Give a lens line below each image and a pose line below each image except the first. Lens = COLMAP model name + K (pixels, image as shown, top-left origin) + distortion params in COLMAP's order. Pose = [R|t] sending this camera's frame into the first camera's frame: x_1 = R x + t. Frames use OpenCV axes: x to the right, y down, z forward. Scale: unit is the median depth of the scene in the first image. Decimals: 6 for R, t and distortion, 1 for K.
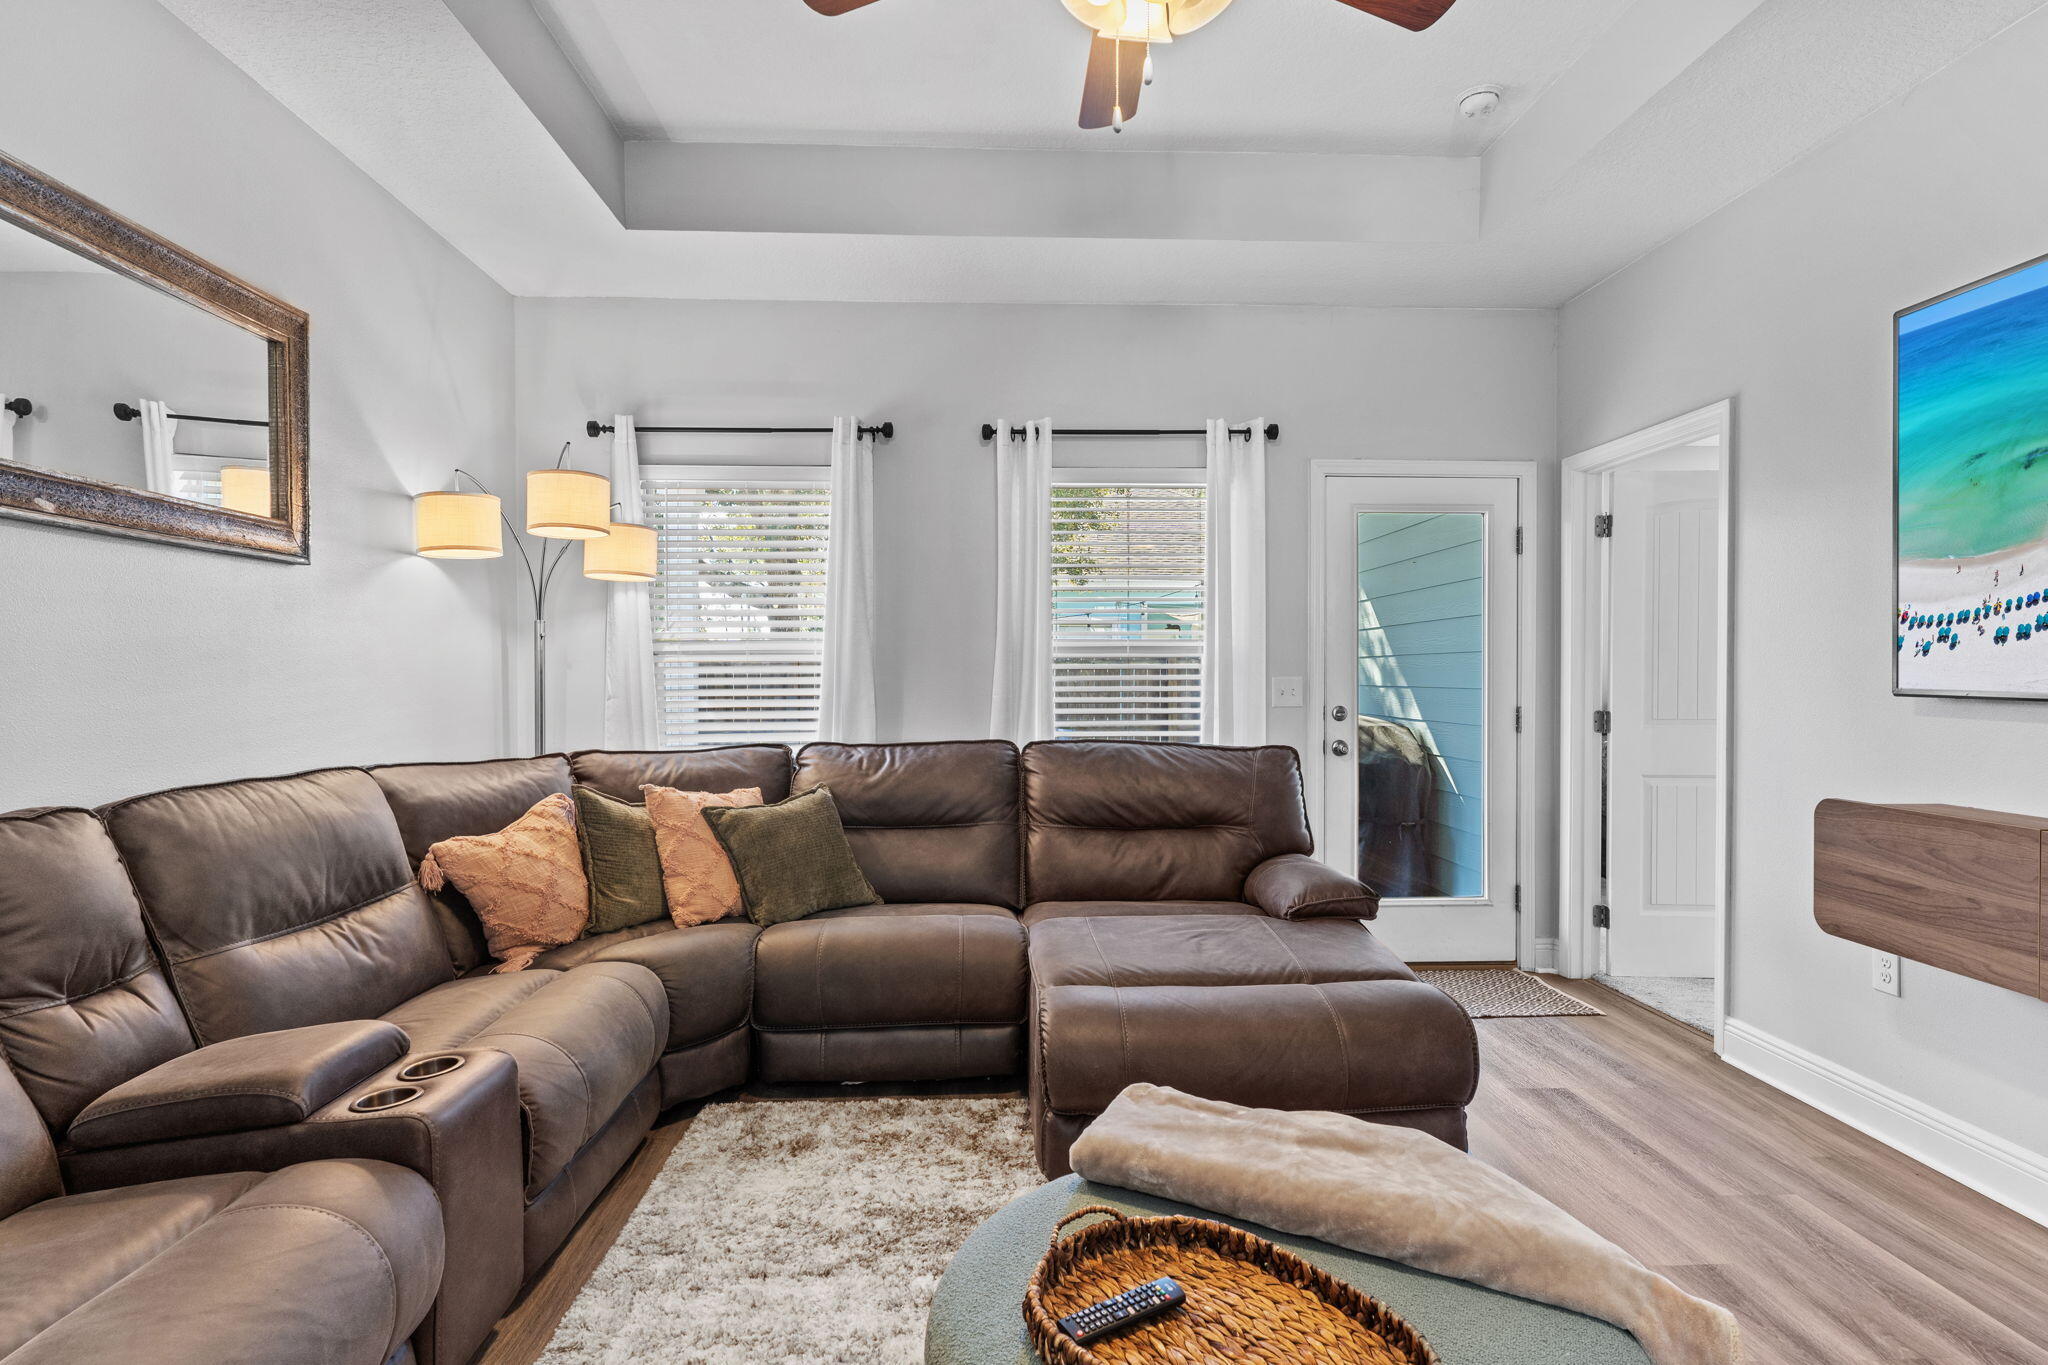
lens RADIAL K [[1073.3, 0, 999.8], [0, 1073.3, 679.7], [0, 0, 1]] dist [0.002959, -0.000295]
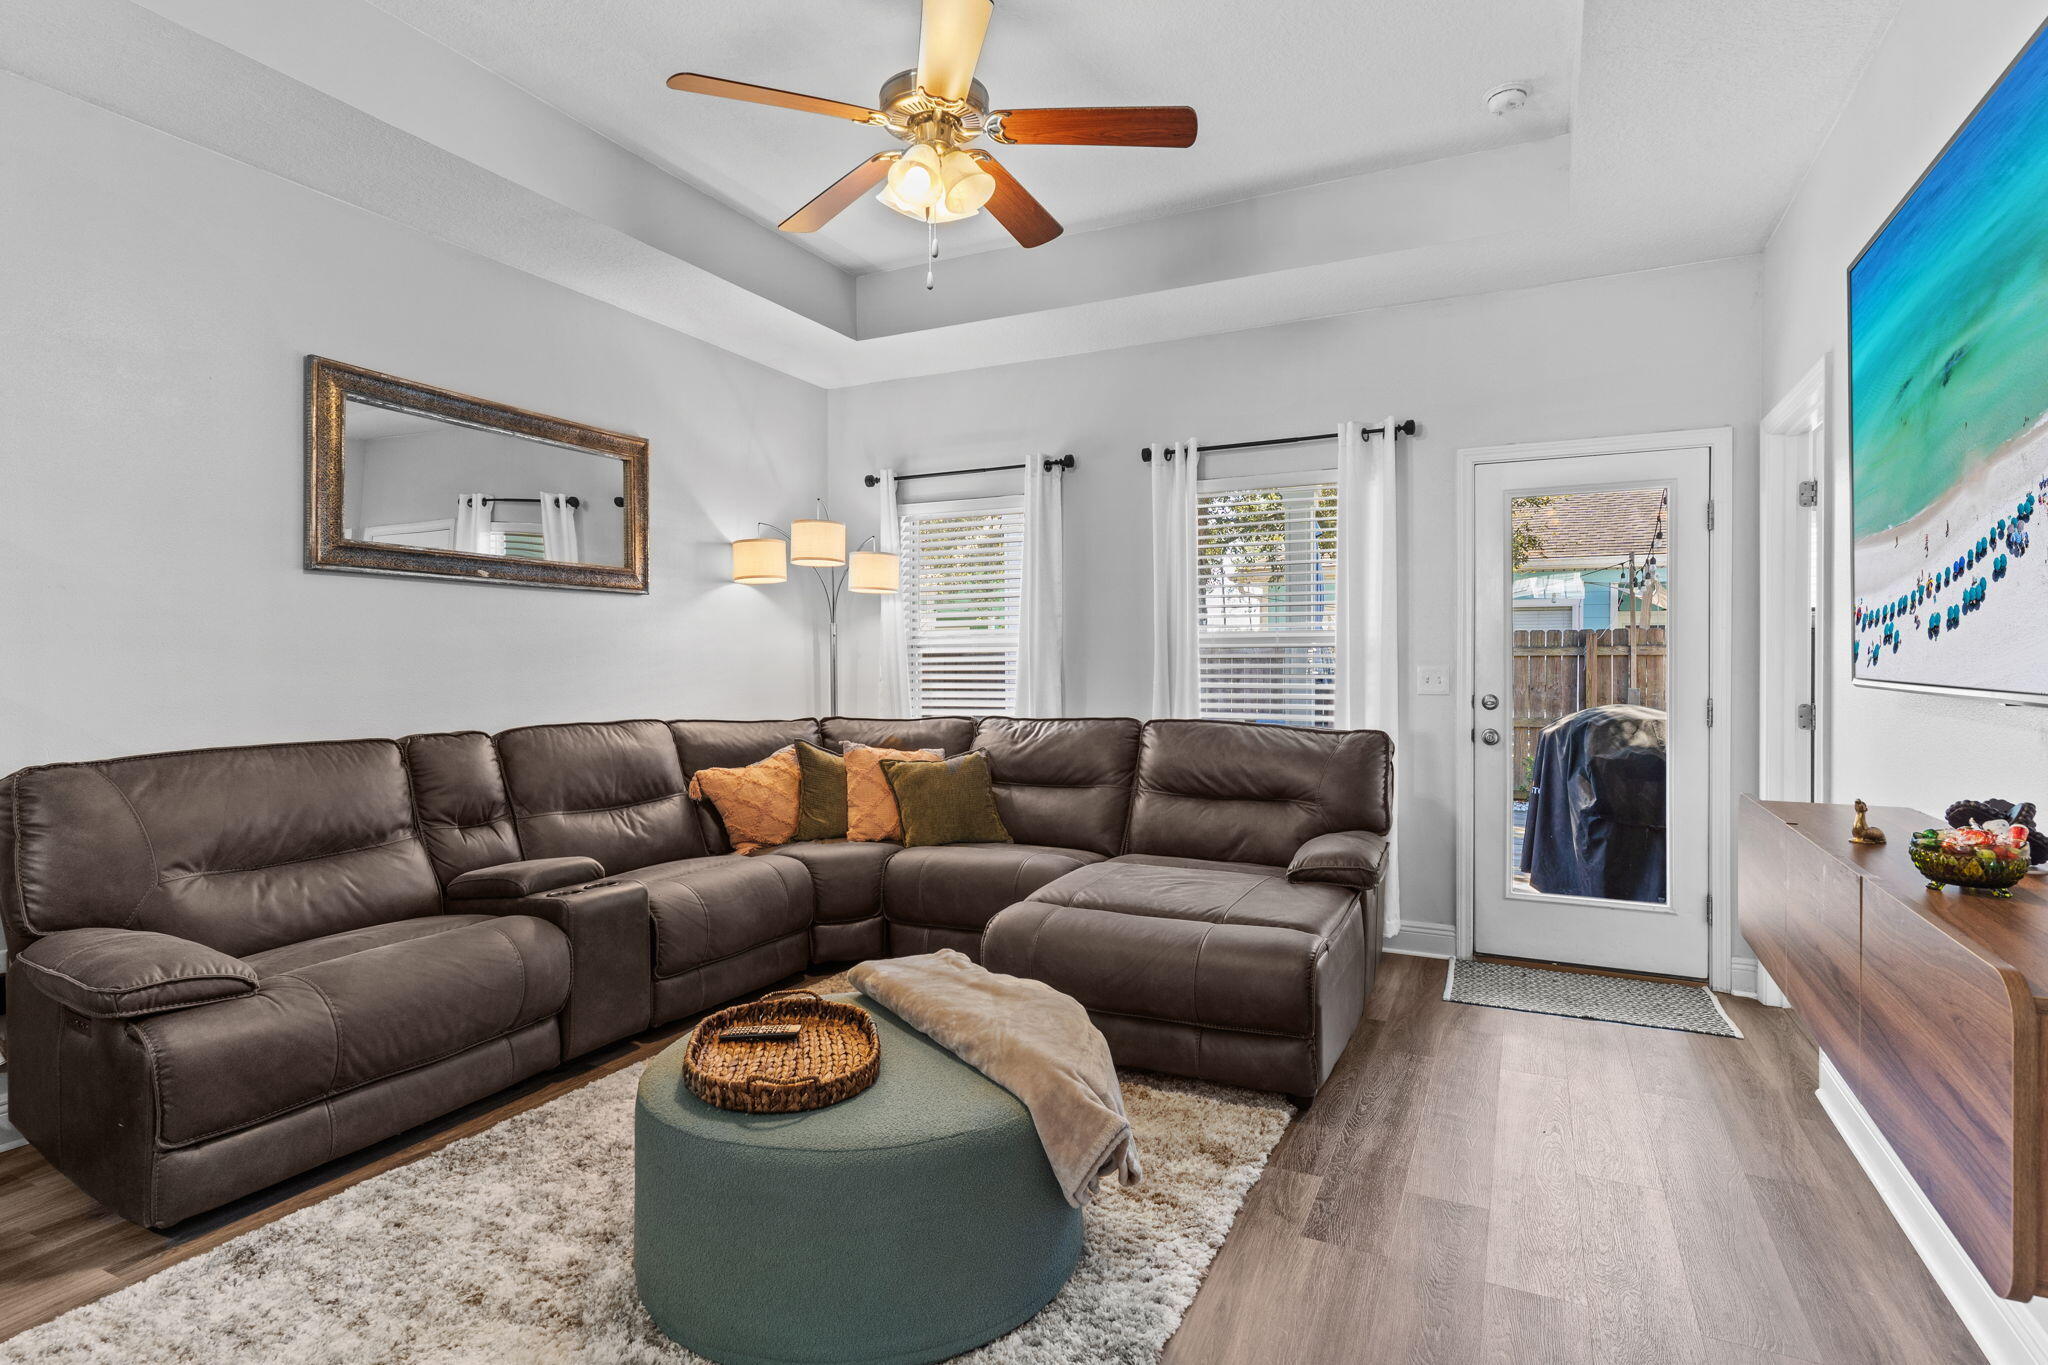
lens RADIAL K [[1073.3, 0, 968.6], [0, 1073.3, 661.0], [0, 0, 1]] dist [0.002959, -0.000295]
pose [[0.862914, -0.000917, -0.505349, 0.512602], [-0.002710, 0.999976, -0.006442, 0.001703], [0.505343, 0.006929, 0.862891, -0.127595]]
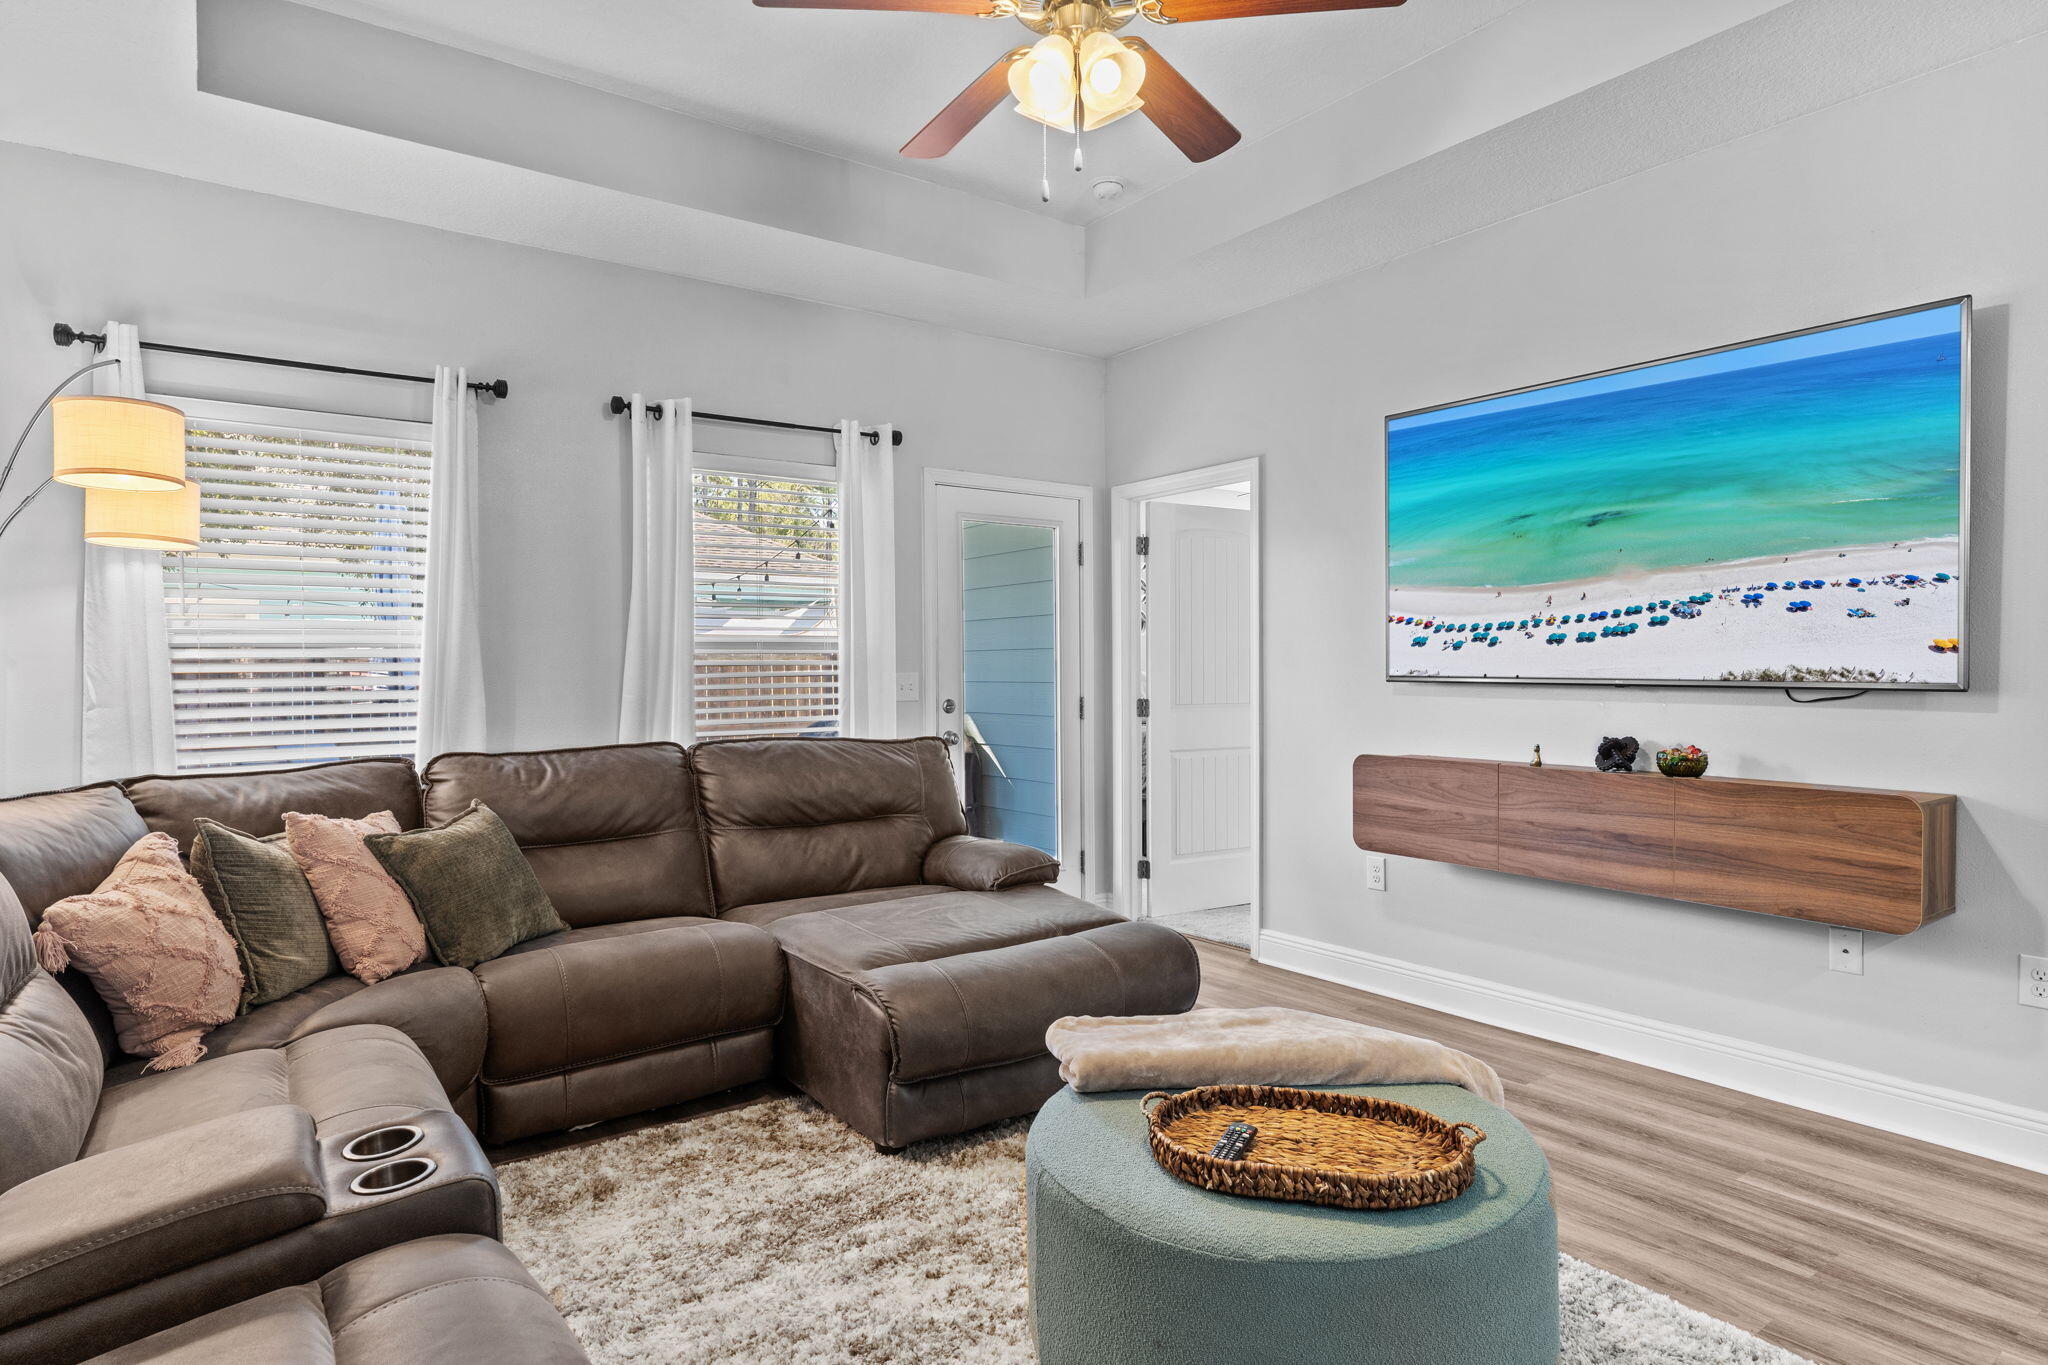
lens RADIAL K [[1181.2, 0, 1029.1], [0, 1181.2, 675.8], [0, 0, 1]] dist [-0.015521, 0.008352]
pose [[0.822991, -0.008050, 0.567997, -0.366715], [0.009583, 0.999954, 0.000286, 0.002023], [-0.567974, 0.005208, 0.823030, -0.021569]]
